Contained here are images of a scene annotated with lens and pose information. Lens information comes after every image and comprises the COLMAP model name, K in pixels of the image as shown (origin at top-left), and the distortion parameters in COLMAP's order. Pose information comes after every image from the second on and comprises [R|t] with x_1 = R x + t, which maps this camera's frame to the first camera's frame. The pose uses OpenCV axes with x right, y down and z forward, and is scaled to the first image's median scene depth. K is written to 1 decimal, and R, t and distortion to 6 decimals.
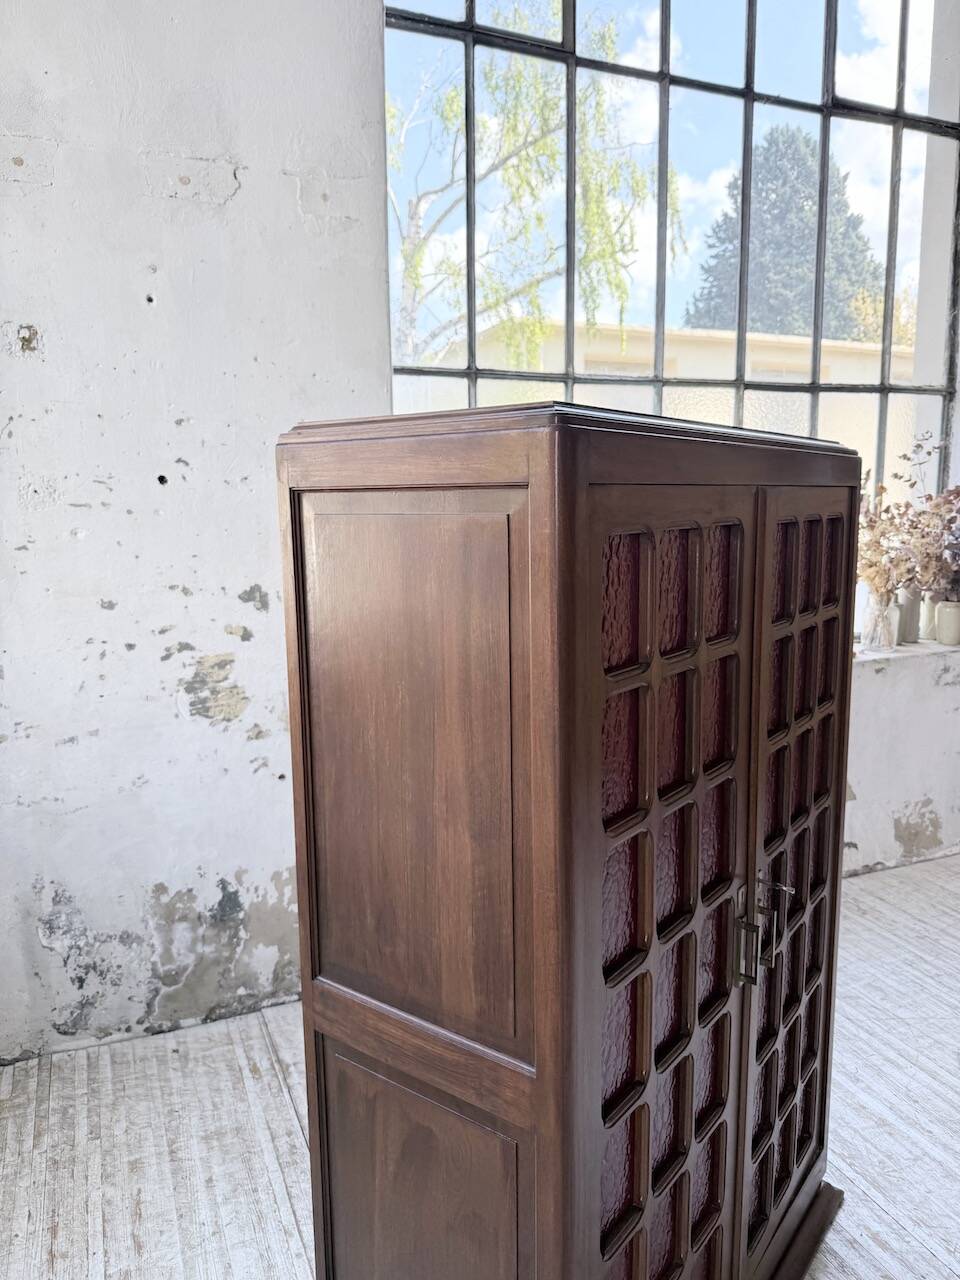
lens RADIAL K [[914.2, 0, 483.7], [0, 914.2, 642.2], [0, 0, 1]] dist [-0.001331, -0.010517]
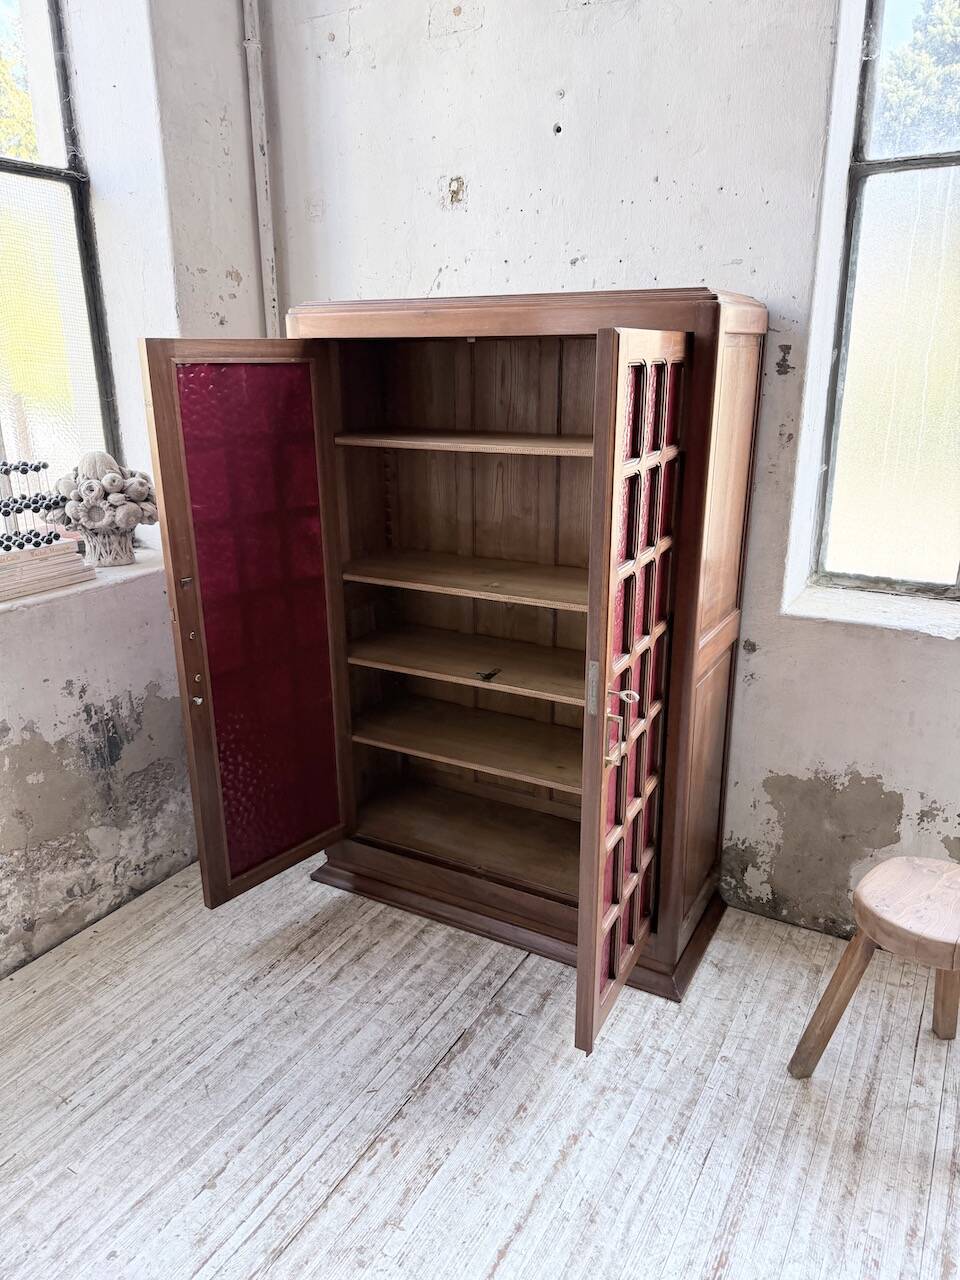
lens RADIAL K [[908.9, 0, 486.1], [0, 908.9, 643.3], [0, 0, 1]] dist [0.000945, -0.005368]
pose [[0.602557, 0.242903, -0.760213, 0.424065], [-0.125209, 0.969533, 0.210542, -0.040717], [0.788193, -0.031679, 0.614612, 0.318313]]
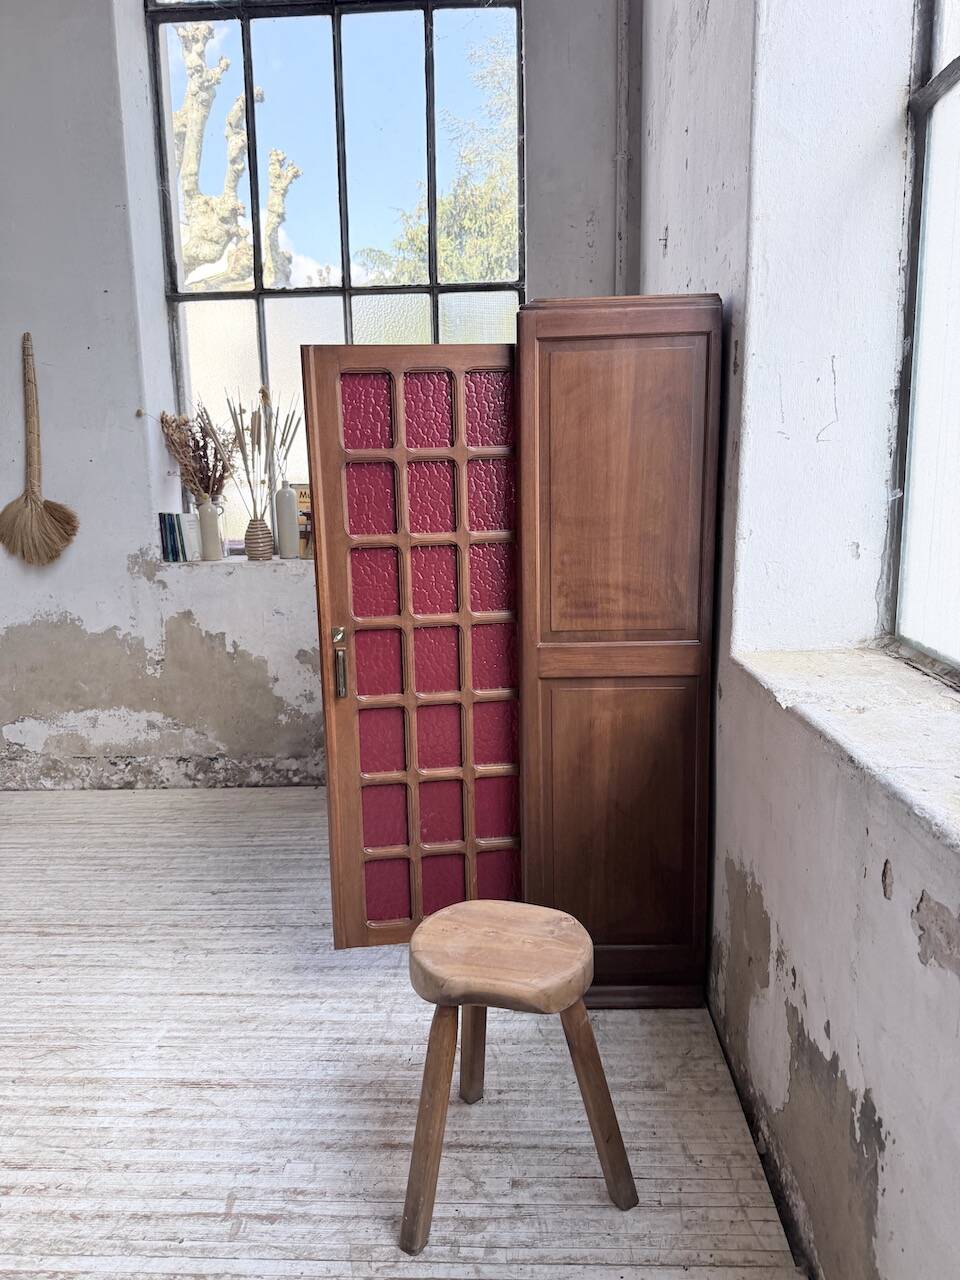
lens RADIAL K [[908.4, 0, 480.3], [0, 908.4, 632.2], [0, 0, 1]] dist [0.010668, -0.016157]
pose [[-0.430468, 0.179692, -0.884539, 0.667584], [-0.119370, 0.960042, 0.253122, -0.102339], [0.894678, 0.214548, -0.391817, 1.229216]]
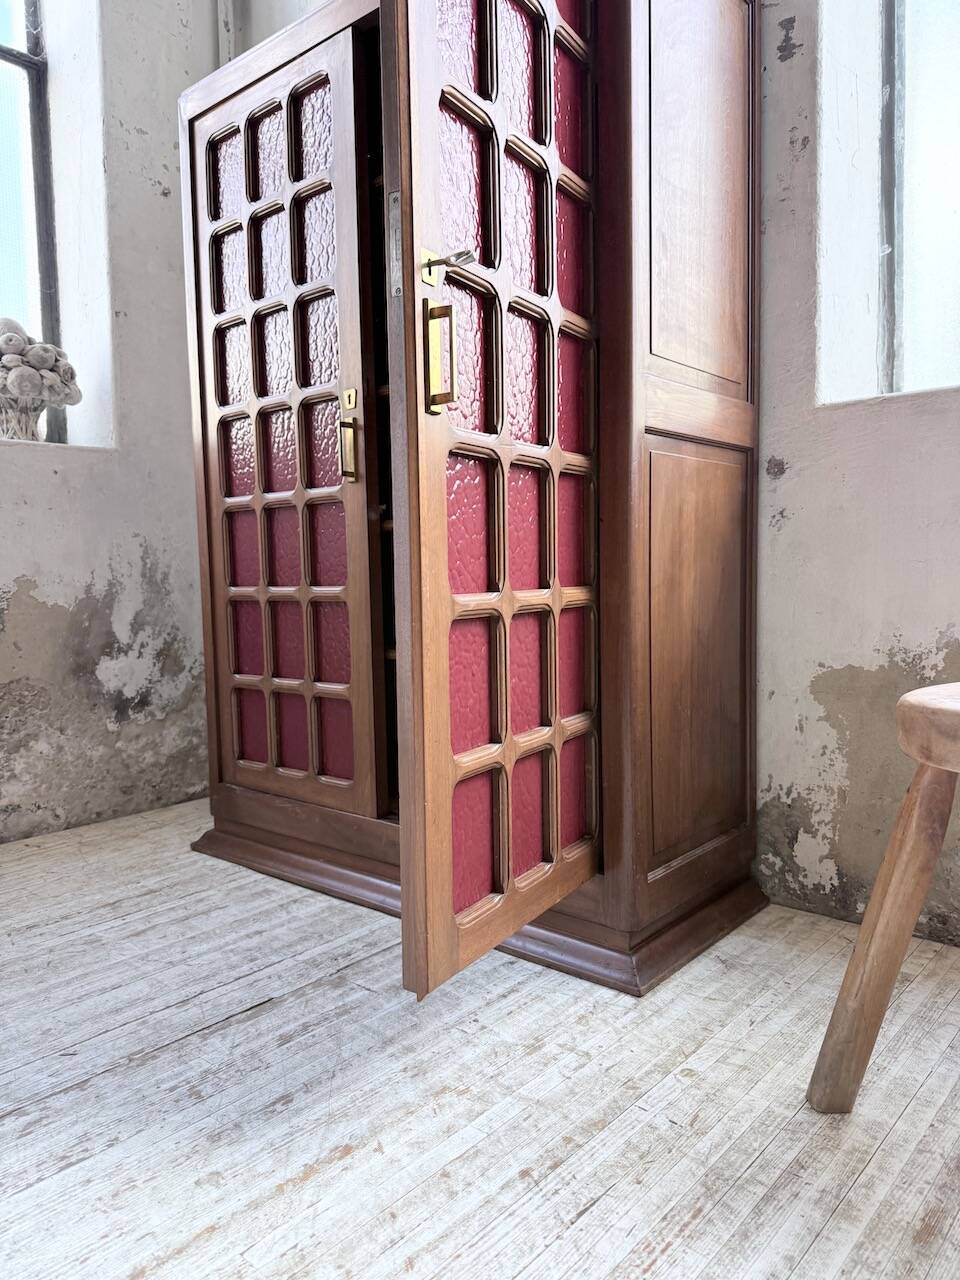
lens RADIAL K [[914.7, 0, 478.0], [0, 914.7, 638.4], [0, 0, 1]] dist [0.002216, -0.014277]
pose [[0.426689, 0.063200, -0.902187, 0.365407], [-0.126467, 0.991924, 0.009674, 0.264527], [0.895512, 0.109969, 0.431236, 0.670024]]
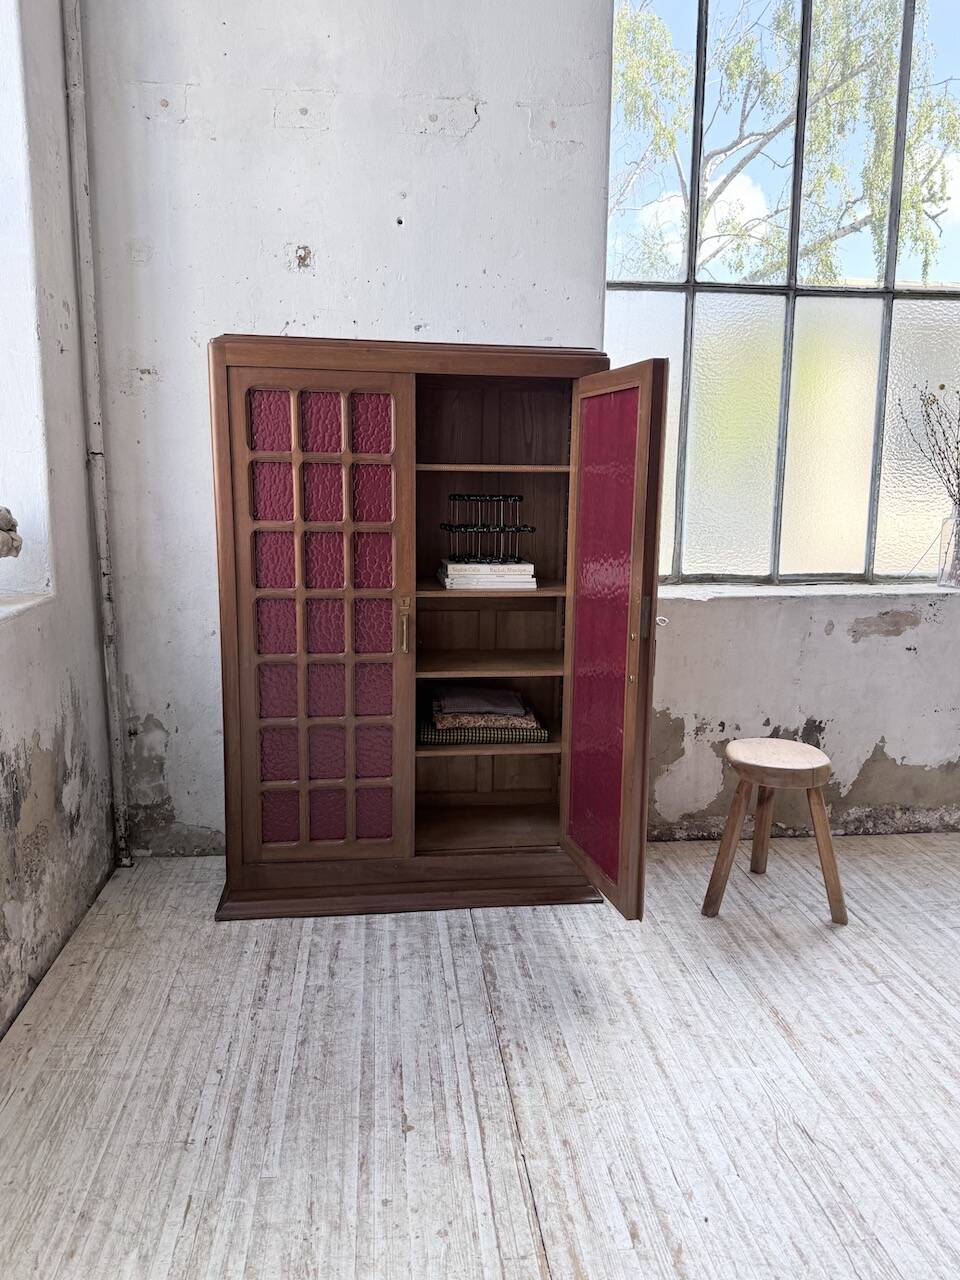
lens RADIAL K [[934.1, 0, 481.8], [0, 934.1, 634.8], [0, 0, 1]] dist [0.029836, -0.048608]
pose [[0.956189, 0.065017, -0.285439, 0.113299], [-0.064113, 0.997864, 0.012520, 0.130869], [0.285643, 0.006328, 0.958315, -0.127765]]
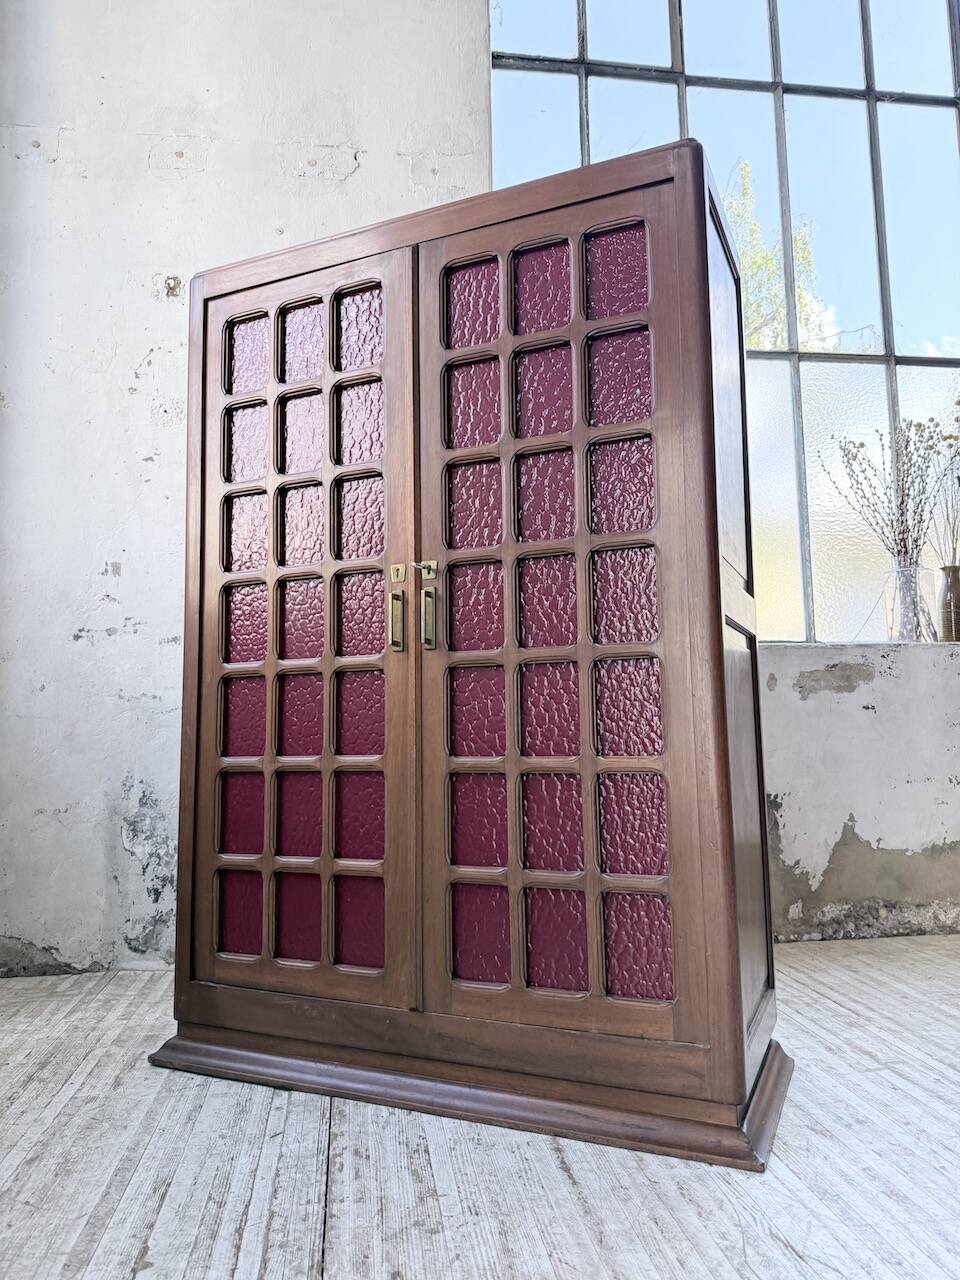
lens RADIAL K [[909.4, 0, 474.0], [0, 909.4, 630.1], [0, 0, 1]] dist [0.003584, -0.011709]
pose [[0.962640, -0.036101, -0.268367, 0.152751], [-0.036333, 0.964891, -0.260124, 0.344502], [0.268336, 0.260156, 0.927531, 0.124876]]
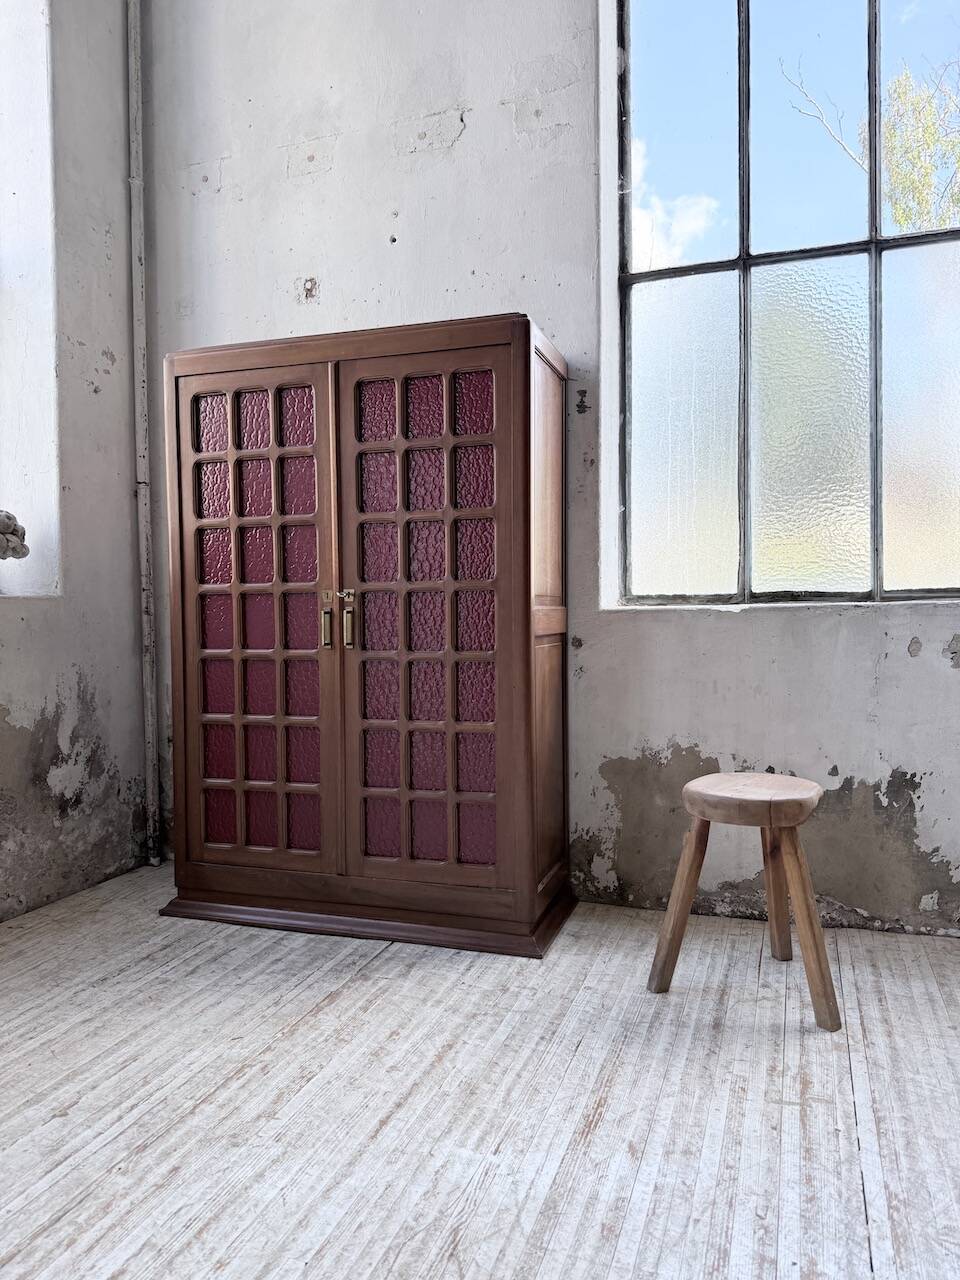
lens RADIAL K [[907.8, 0, 477.1], [0, 907.8, 637.6], [0, 0, 1]] dist [0.000625, -0.005329]
pose [[0.735059, 0.018032, -0.677763, 0.511336], [-0.101756, 0.991258, -0.083986, 0.223438], [0.670323, 0.130701, 0.730468, 0.251913]]
